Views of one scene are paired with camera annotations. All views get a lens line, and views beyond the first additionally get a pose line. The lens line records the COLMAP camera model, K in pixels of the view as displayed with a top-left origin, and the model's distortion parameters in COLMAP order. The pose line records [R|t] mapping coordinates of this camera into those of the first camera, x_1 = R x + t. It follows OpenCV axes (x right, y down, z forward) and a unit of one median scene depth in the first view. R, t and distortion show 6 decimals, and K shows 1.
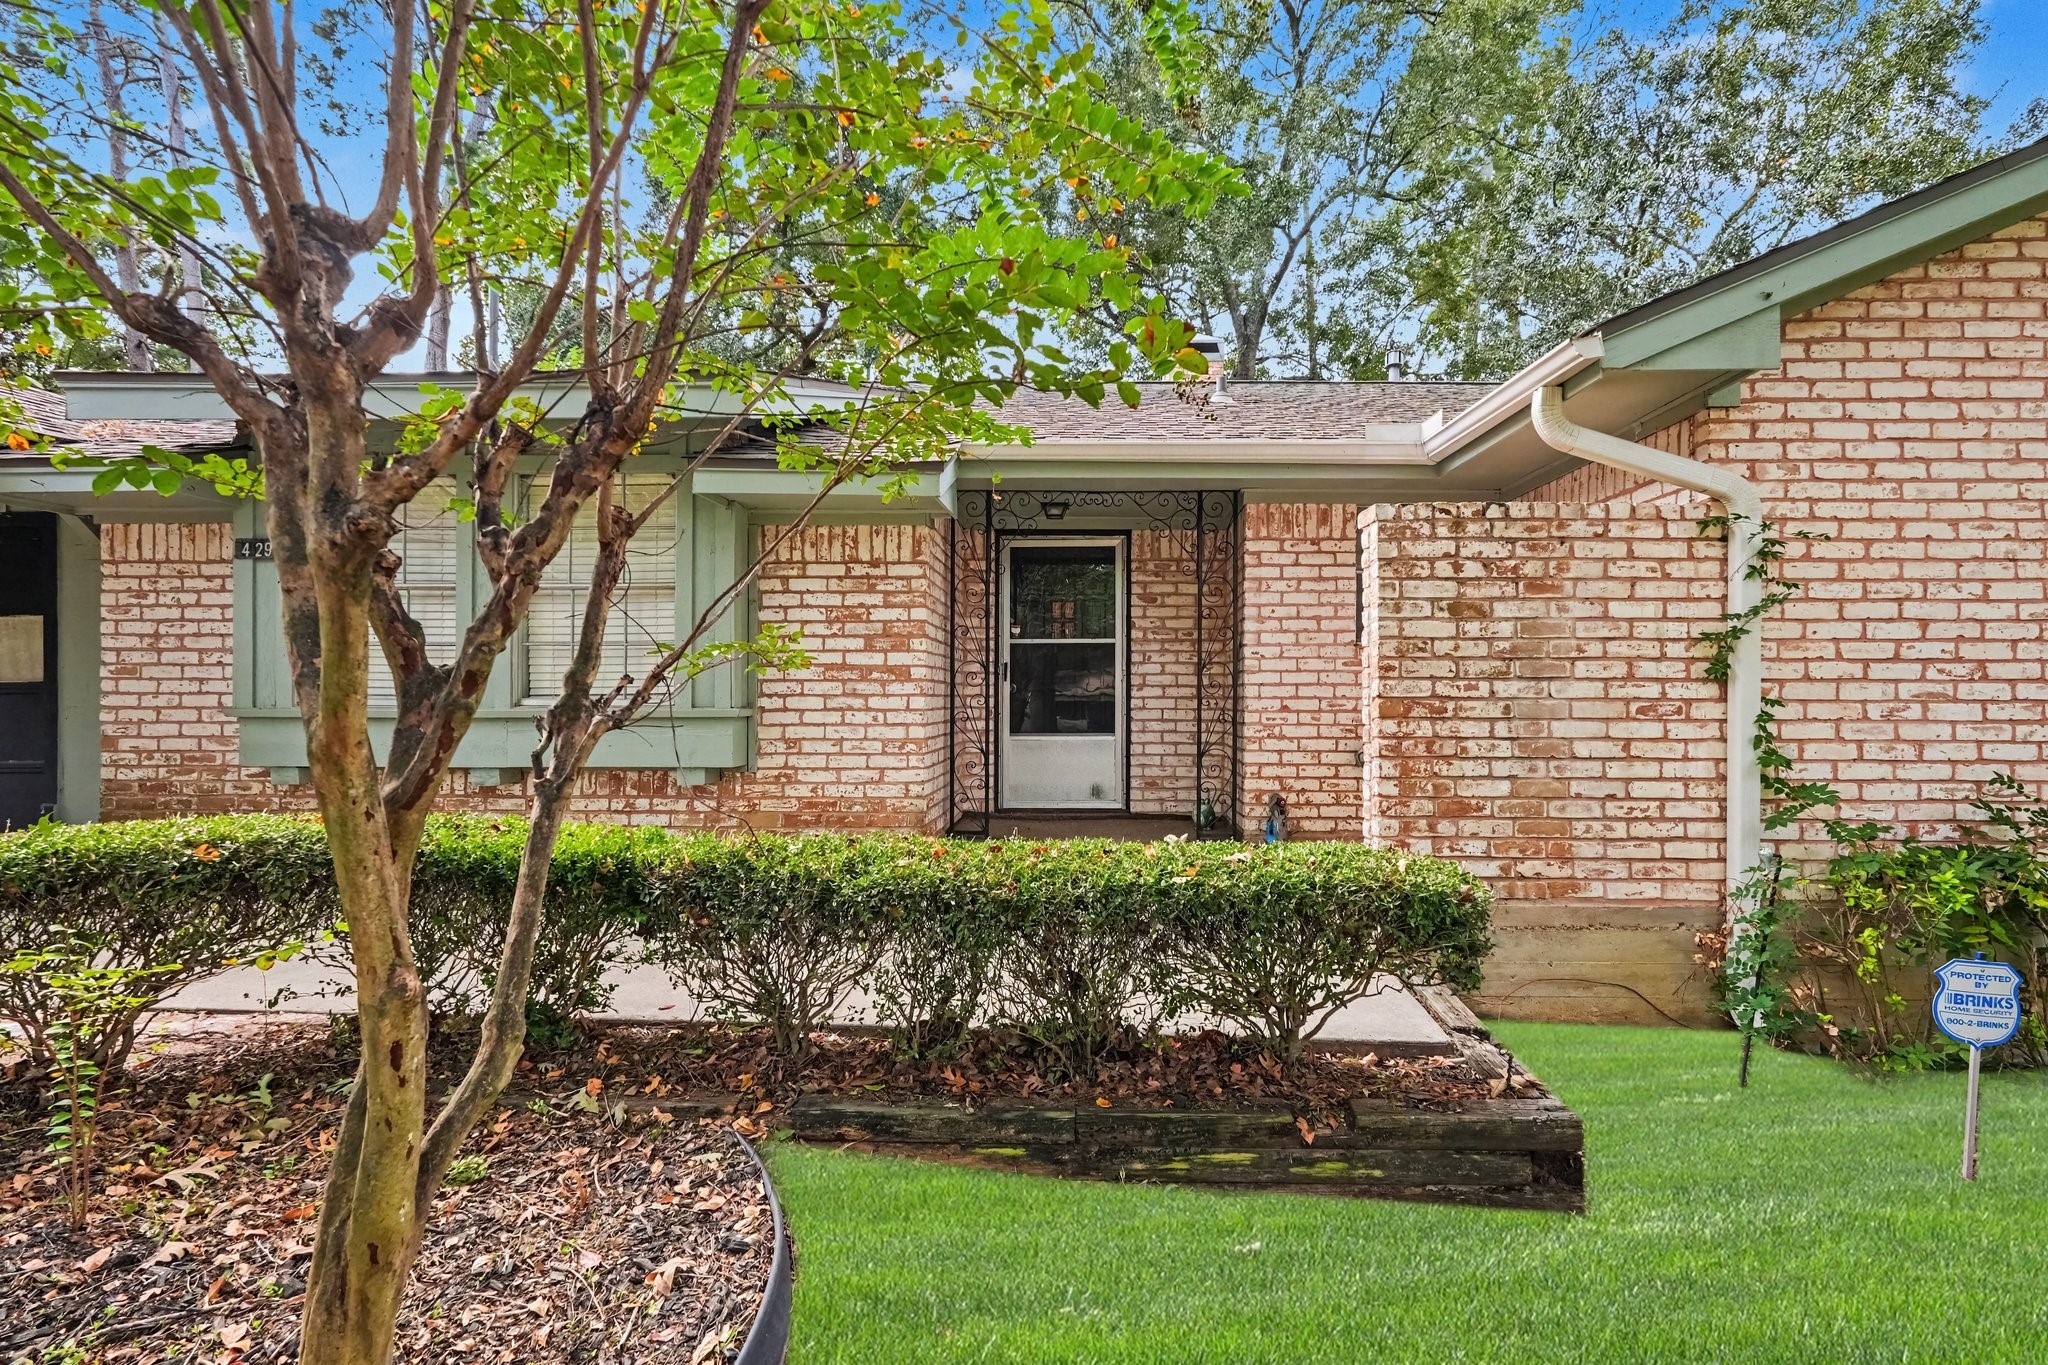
lens RADIAL K [[892.1, 0, 1029.1], [0, 892.1, 694.2], [0, 0, 1]] dist [-0.001428, 0.000236]
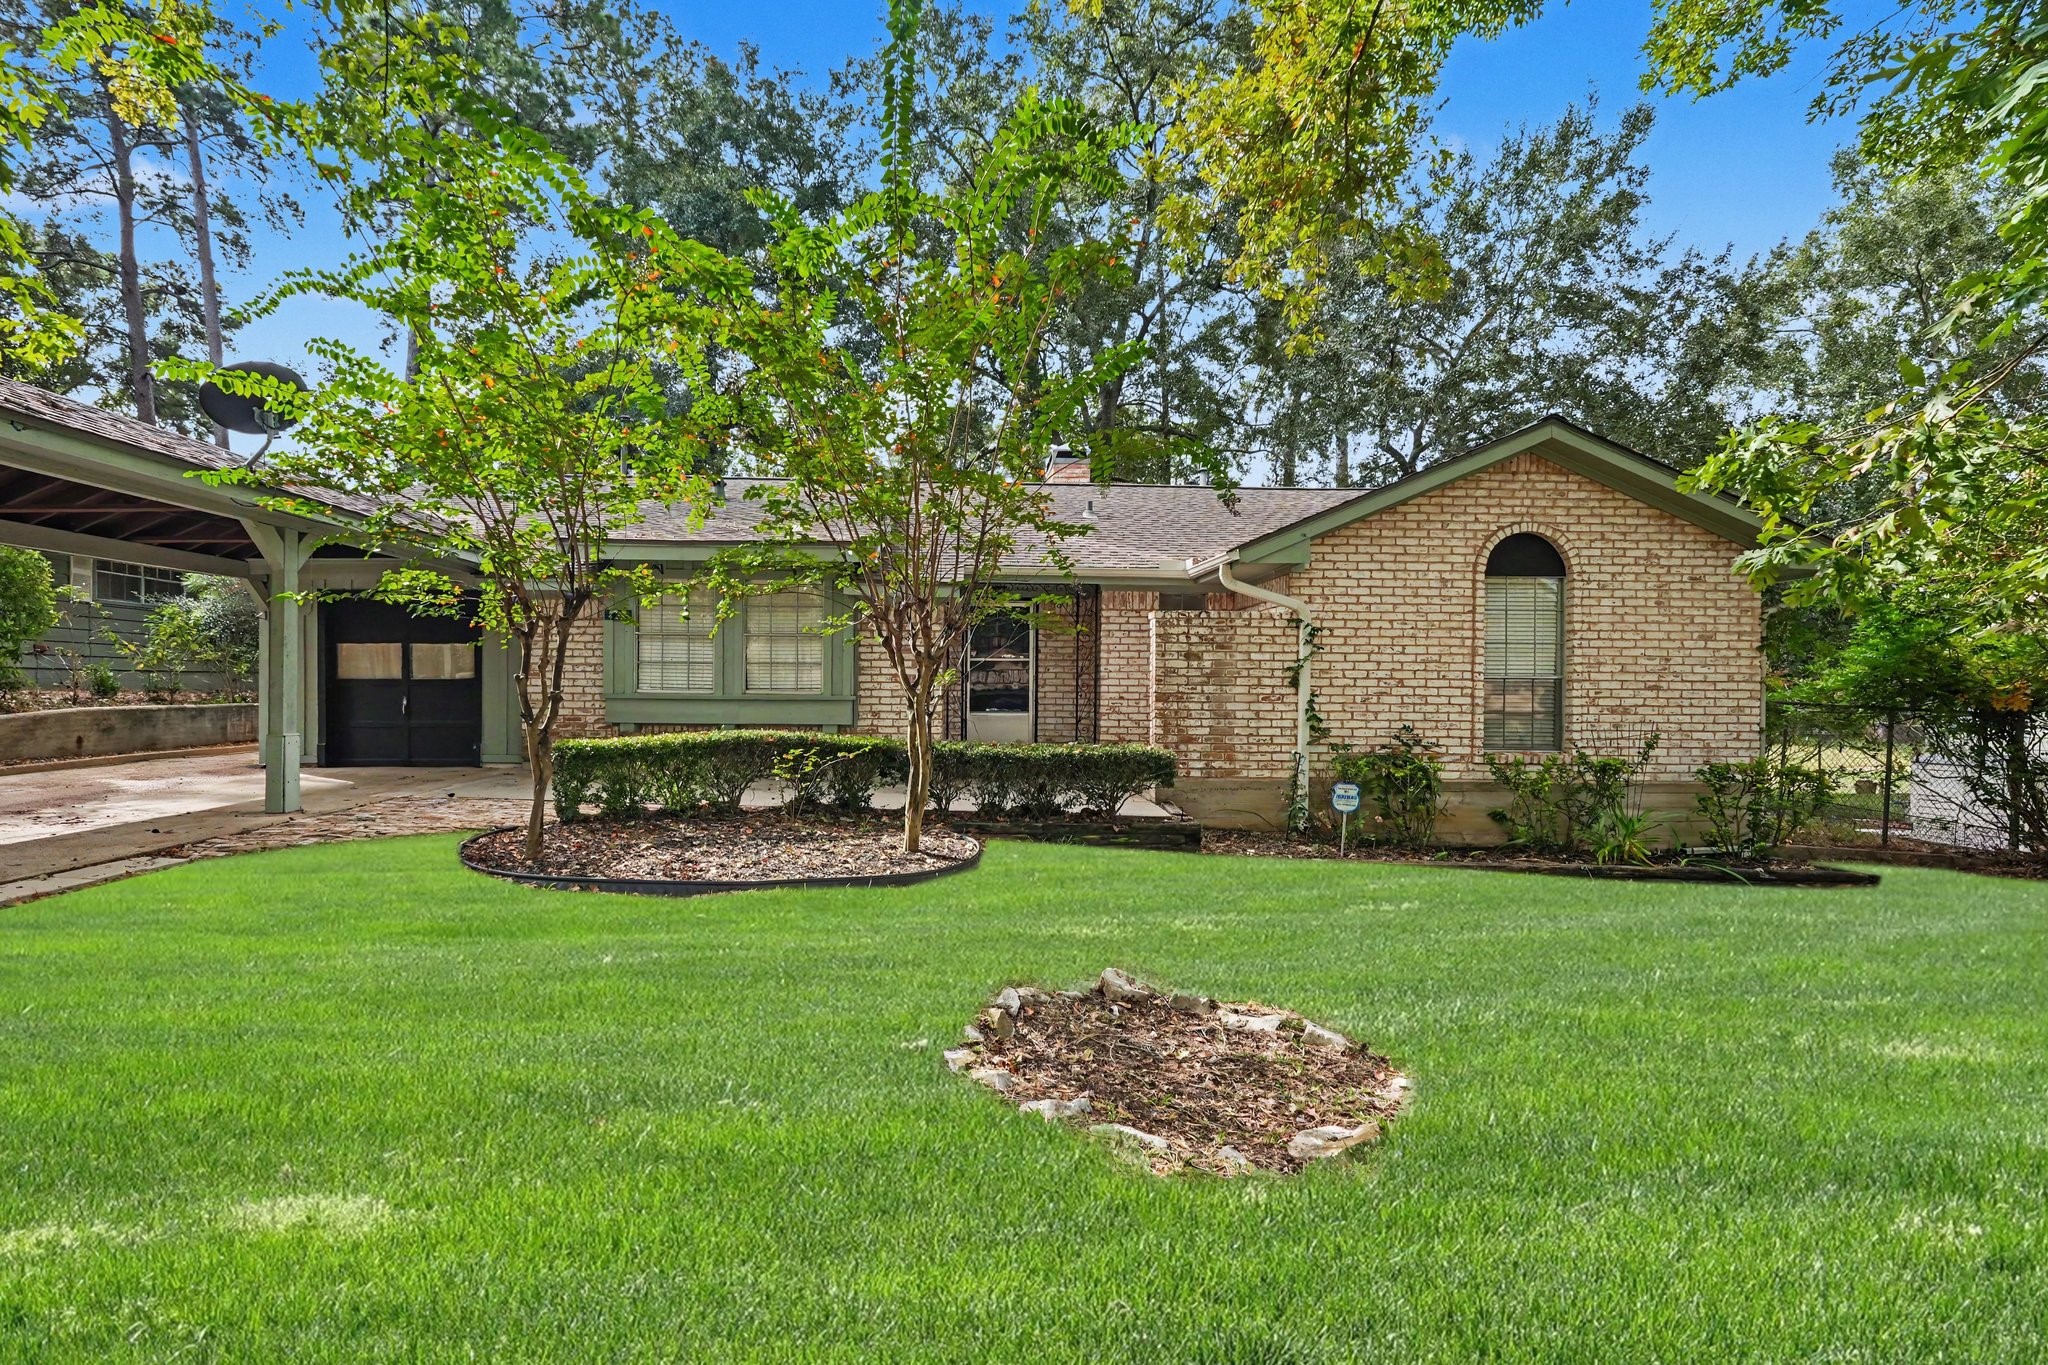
lens RADIAL K [[892.1, 0, 943.2], [0, 892.1, 680.6], [0, 0, 1]] dist [-0.001428, 0.000236]
pose [[0.999771, 0.005151, 0.020784, -0.225020], [-0.005151, 0.999987, -0.000023, -0.025679], [-0.020784, -0.000084, 0.999784, -1.383120]]
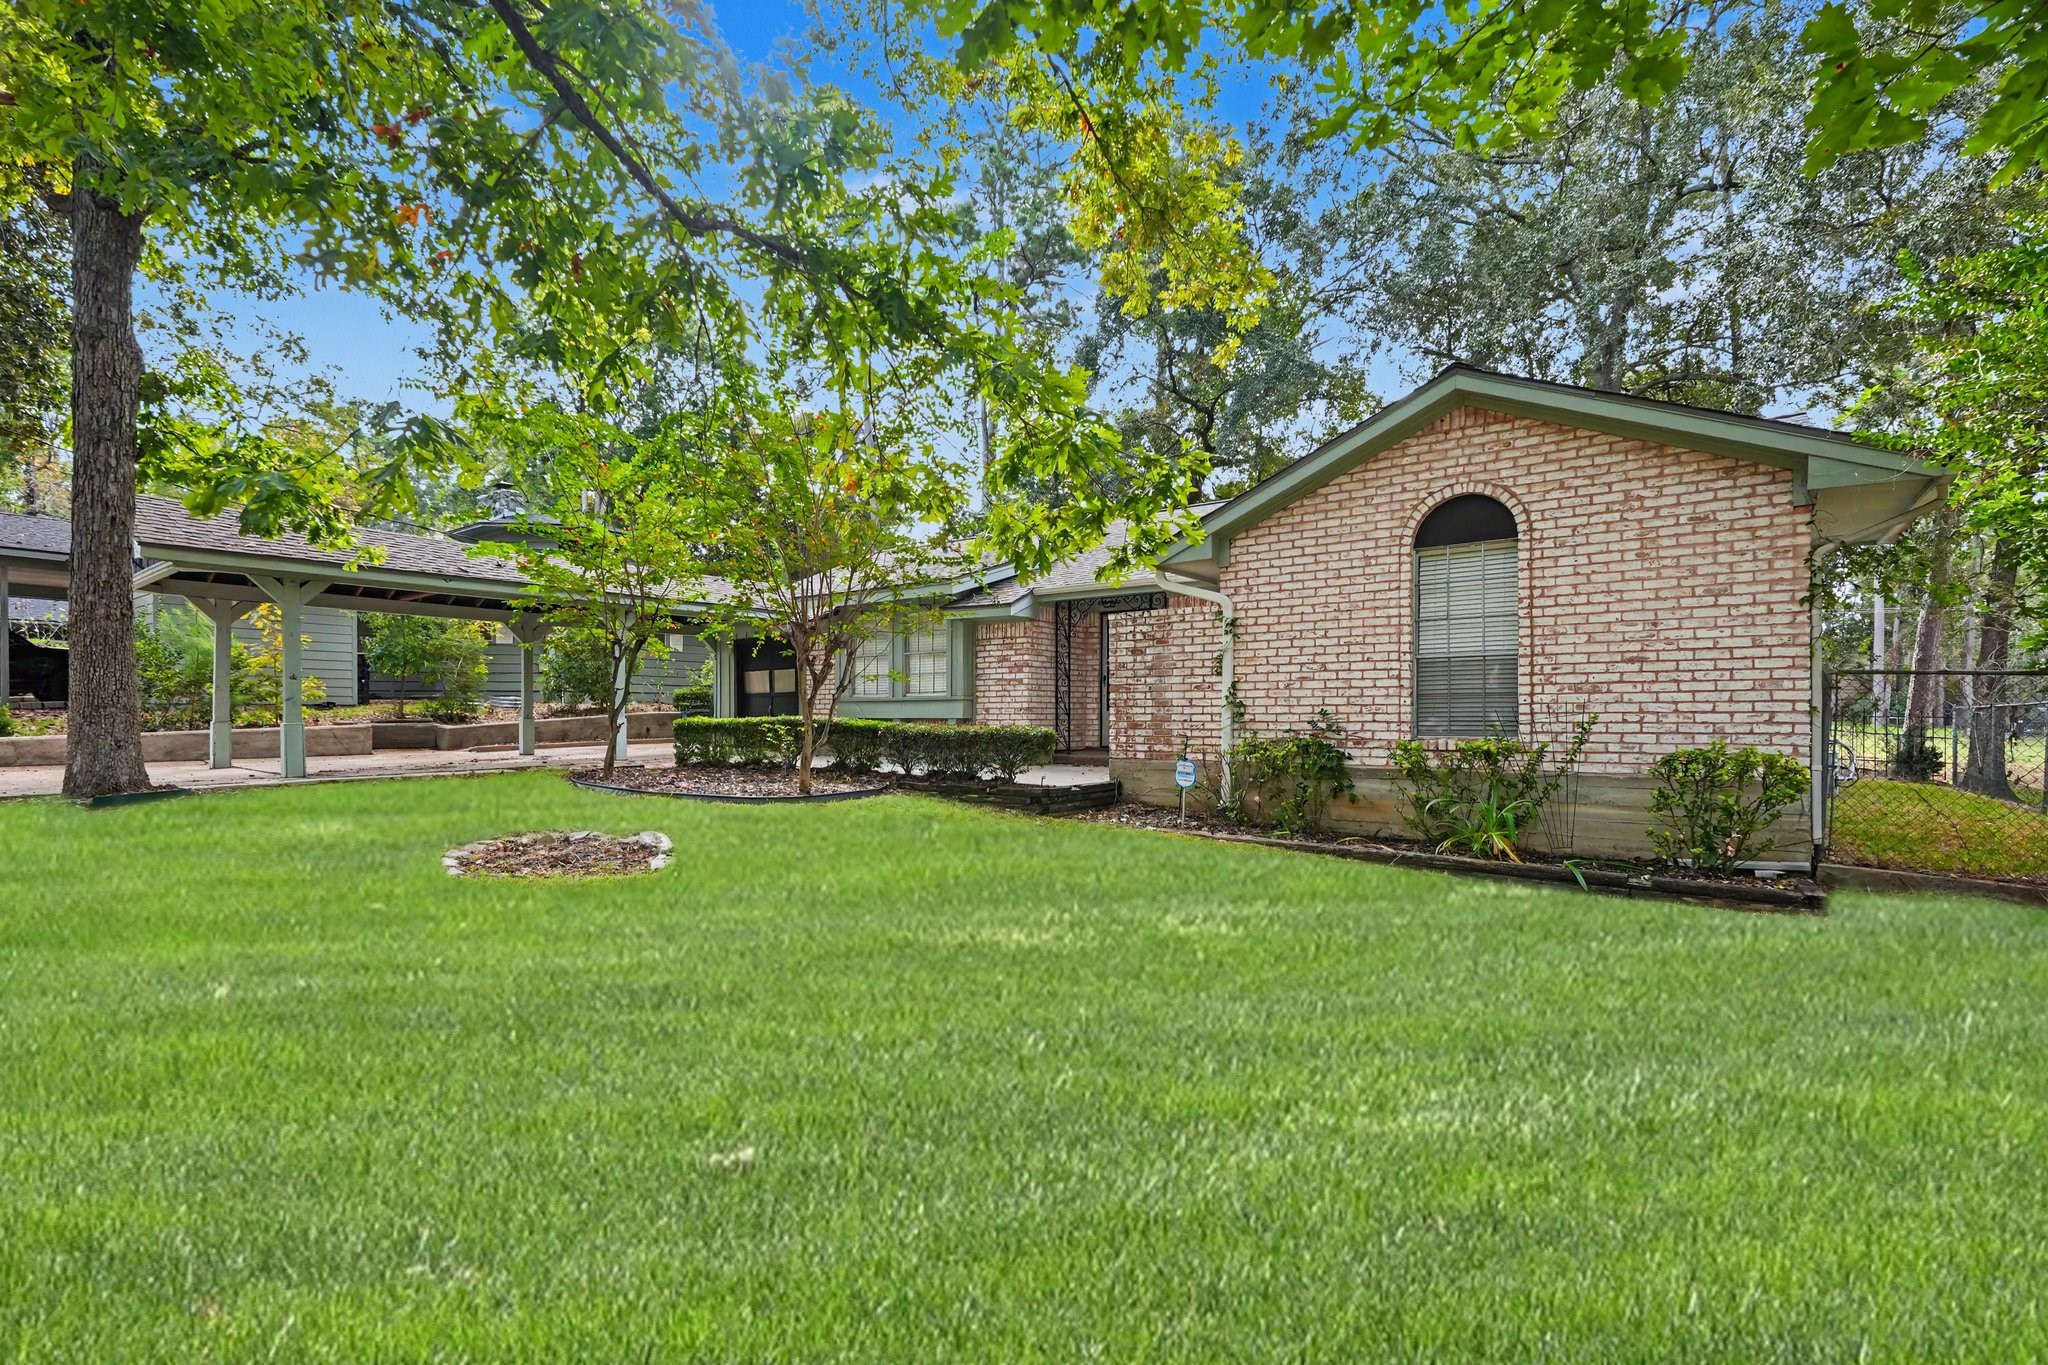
lens RADIAL K [[892.1, 0, 982.7], [0, 892.1, 700.2], [0, 0, 1]] dist [-0.001428, 0.000236]
pose [[0.799453, -0.015700, -0.600523, 1.751518], [0.011846, 0.999876, -0.010370, 0.075534], [0.600611, 0.001177, 0.799540, -1.446584]]
